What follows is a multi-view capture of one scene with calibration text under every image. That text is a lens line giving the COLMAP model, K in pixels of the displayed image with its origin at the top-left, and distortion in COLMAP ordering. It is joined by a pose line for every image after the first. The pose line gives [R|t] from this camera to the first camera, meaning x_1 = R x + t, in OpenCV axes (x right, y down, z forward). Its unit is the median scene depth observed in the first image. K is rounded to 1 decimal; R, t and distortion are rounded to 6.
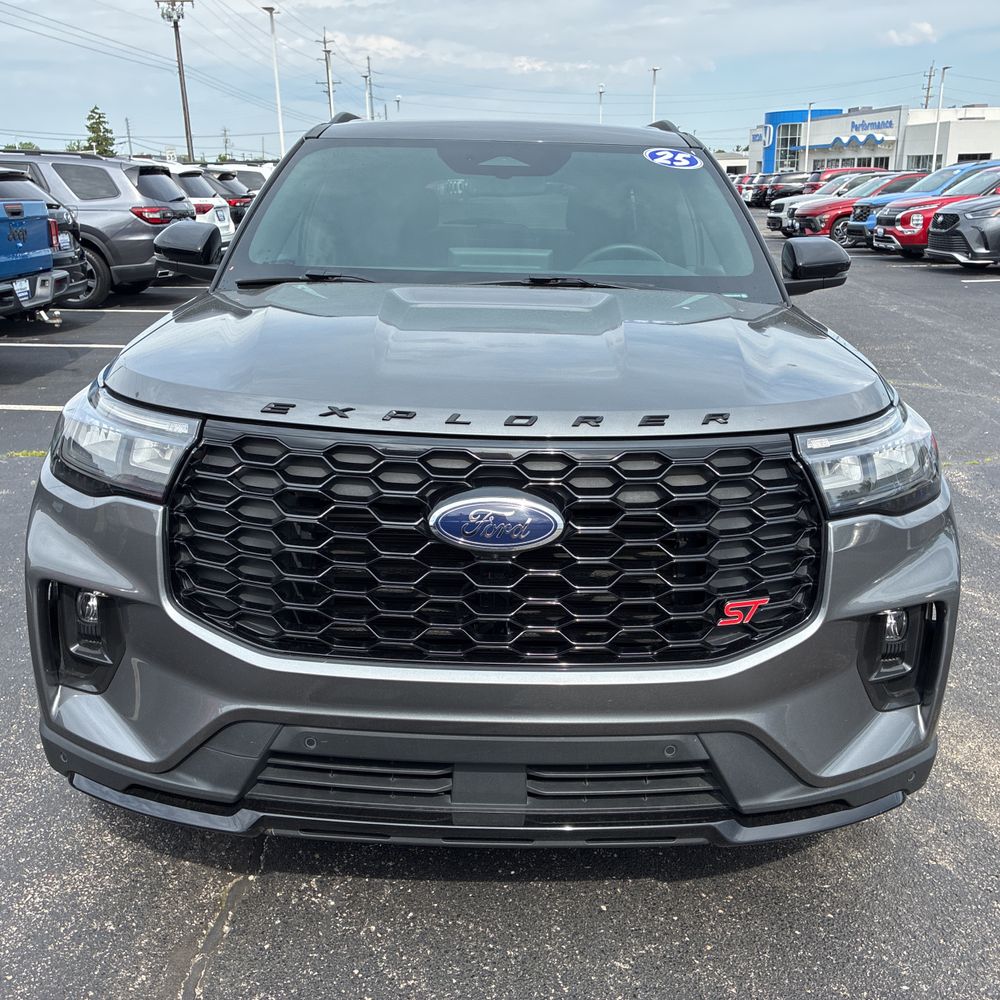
lens RADIAL K [[1011.6, 0, 504.4], [0, 1011.6, 488.0], [0, 0, 1]] dist [0.018473, 0.000000]
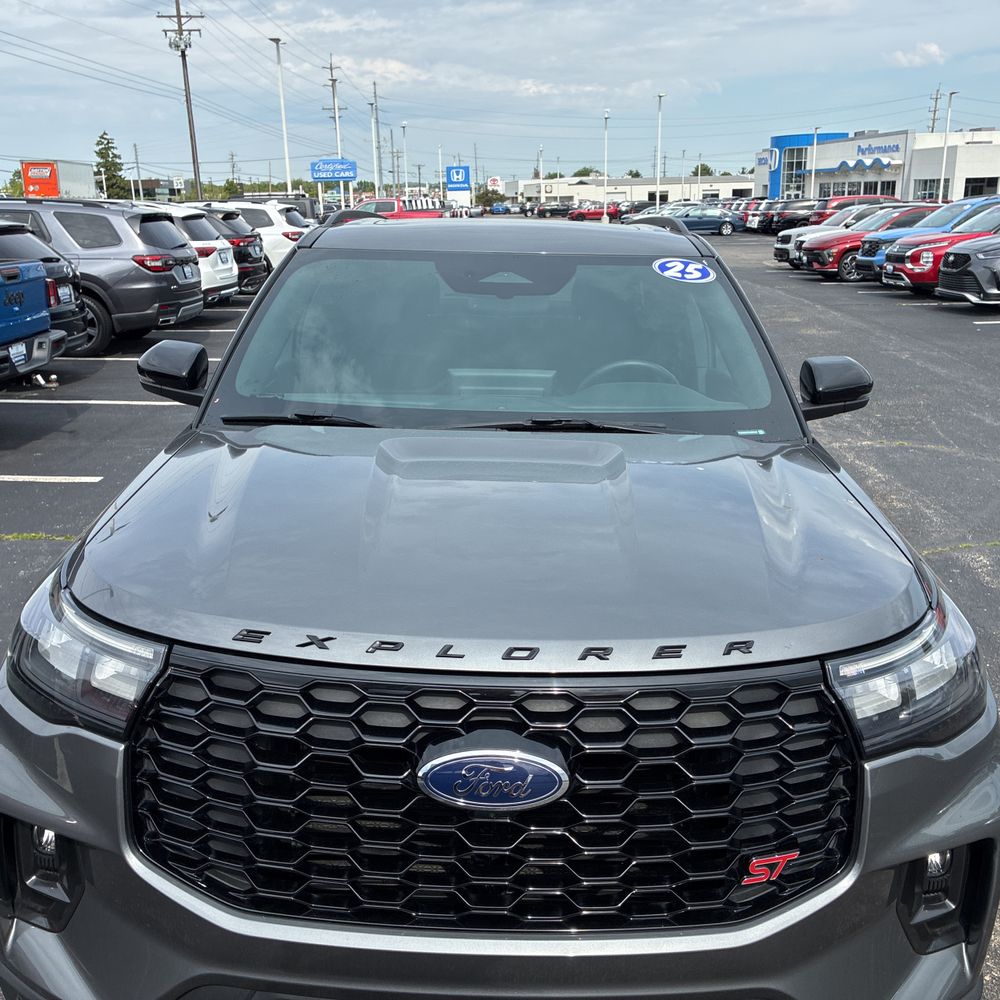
lens RADIAL K [[1011.6, 0, 498.6], [0, 1011.6, 499.7], [0, 0, 1]] dist [0.018473, 0.000000]
pose [[0.999936, 0.000079, -0.011277, 0.005586], [-0.000187, 0.999954, -0.009629, -0.159499], [0.011275, 0.009631, 0.999890, 0.082436]]
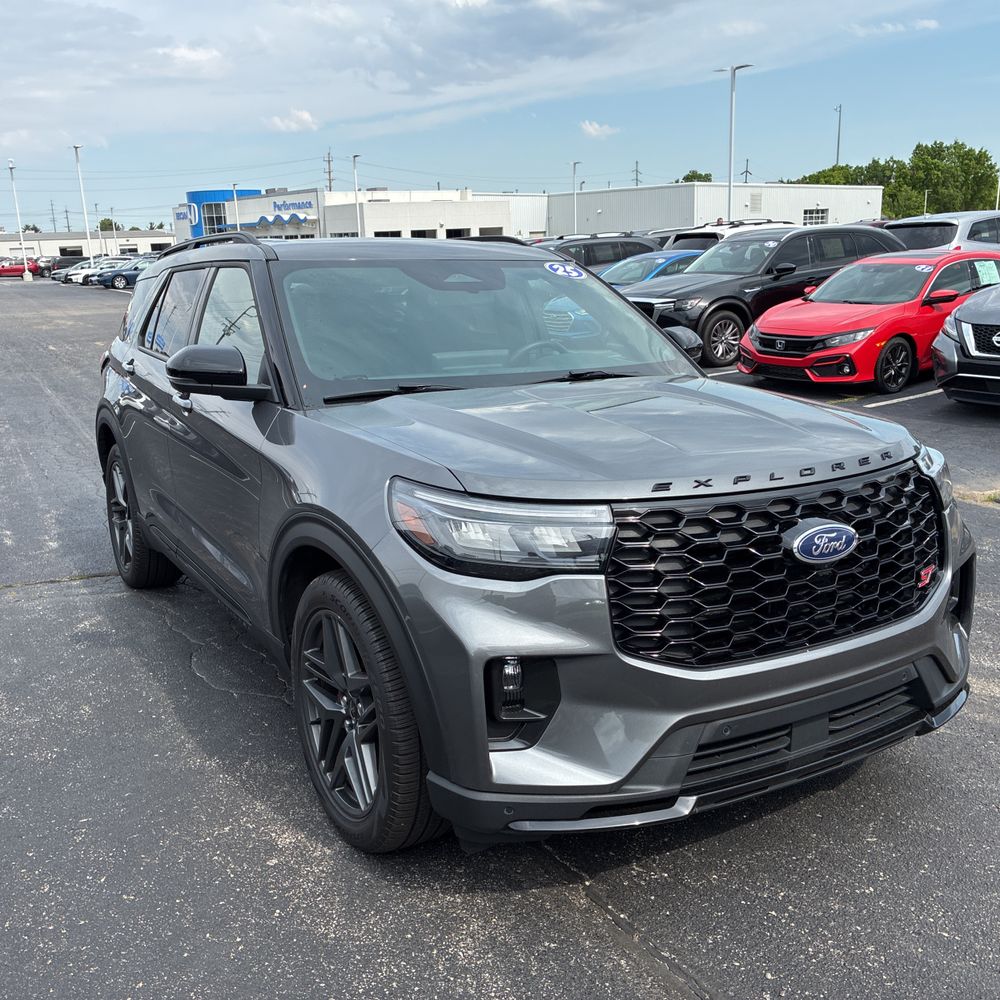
lens RADIAL K [[1011.6, 0, 496.1], [0, 1011.6, 510.2], [0, 0, 1]] dist [0.018473, 0.000000]
pose [[0.861714, -0.143289, 0.486741, -0.882049], [0.167063, 0.985931, -0.005522, -0.064937], [-0.479101, 0.086075, 0.873529, -0.038561]]
